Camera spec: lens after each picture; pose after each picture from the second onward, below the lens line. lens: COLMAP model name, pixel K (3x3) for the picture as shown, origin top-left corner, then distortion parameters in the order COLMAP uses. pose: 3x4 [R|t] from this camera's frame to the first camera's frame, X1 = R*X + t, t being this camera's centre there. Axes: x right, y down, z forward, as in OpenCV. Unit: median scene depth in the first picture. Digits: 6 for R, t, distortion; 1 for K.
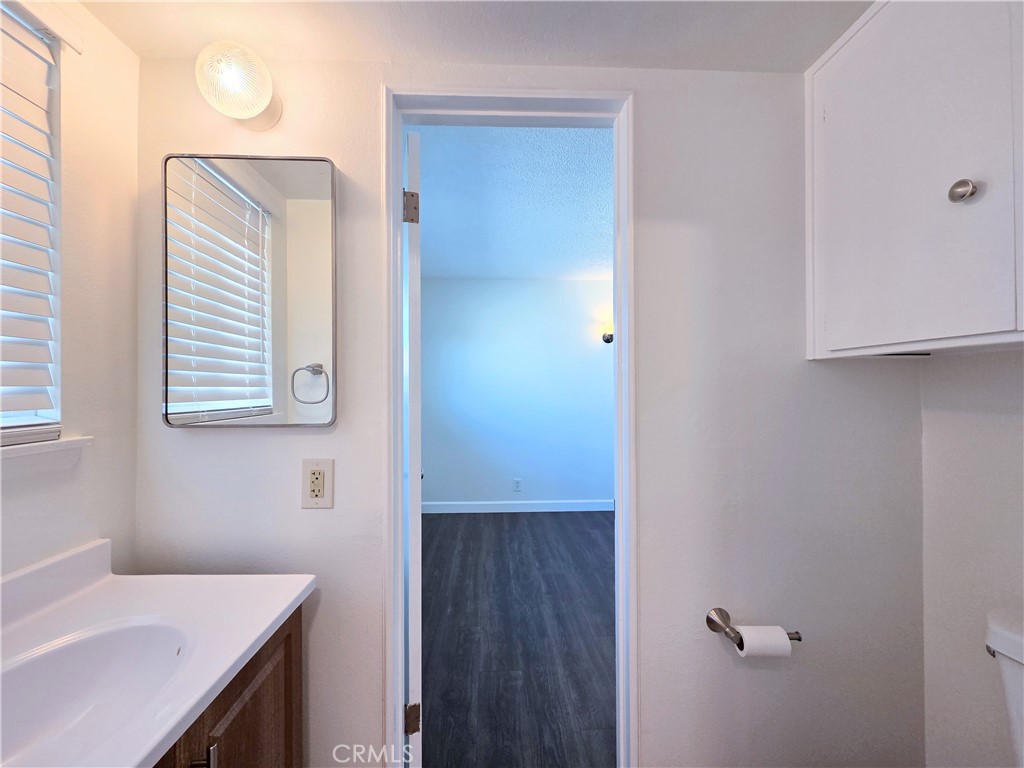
lens RADIAL K [[420.9, 0, 508.3], [0, 420.9, 387.3], [0, 0, 1]] dist [0.003141, -0.000444]
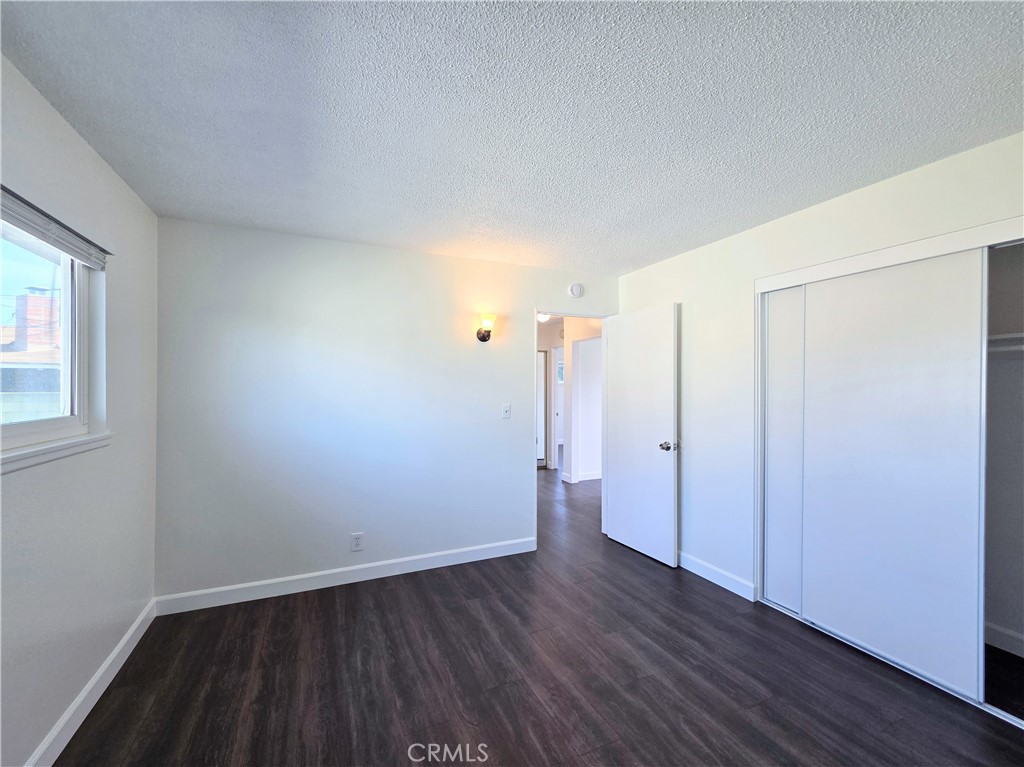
lens RADIAL K [[420.9, 0, 508.3], [0, 420.9, 386.8], [0, 0, 1]] dist [0.003141, -0.000444]
pose [[0.925157, 0.007101, 0.379518, -0.018513], [-0.009640, 0.999942, 0.004790, -0.037918], [-0.379462, -0.008090, 0.925172, 0.378270]]
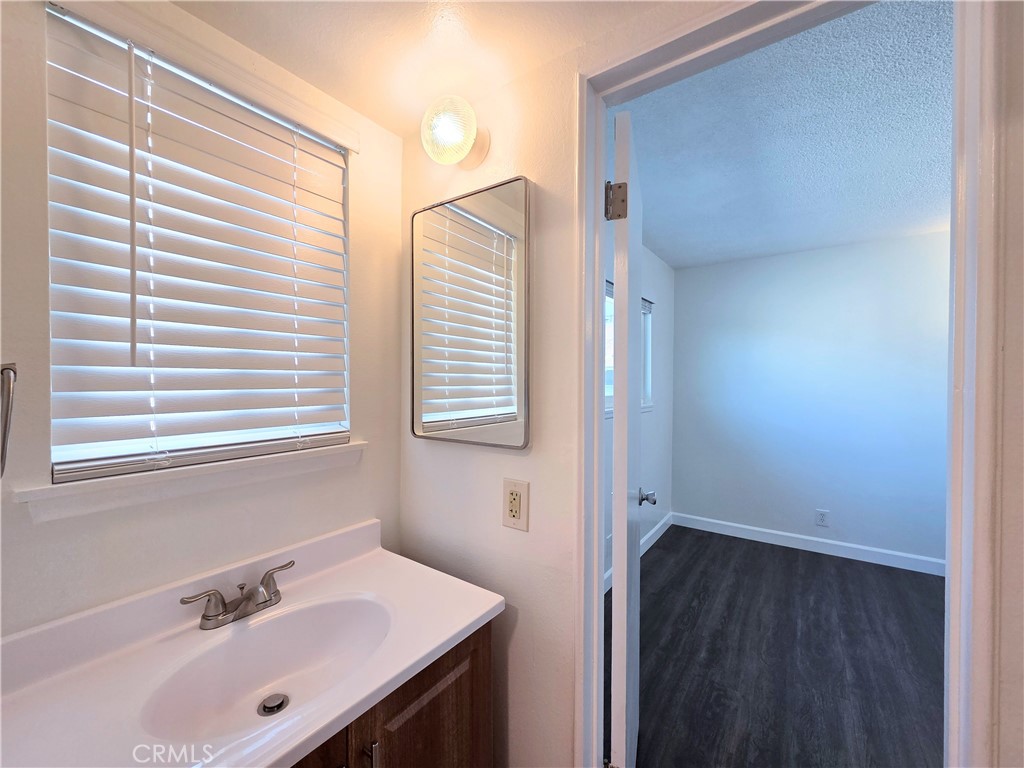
lens RADIAL K [[420.9, 0, 508.3], [0, 420.9, 387.3], [0, 0, 1]] dist [0.003141, -0.000444]
pose [[0.789979, 0.013389, -0.612987, 0.051719], [-0.002346, 0.999820, 0.018814, -0.024449], [0.613129, -0.013425, 0.789869, 0.069444]]
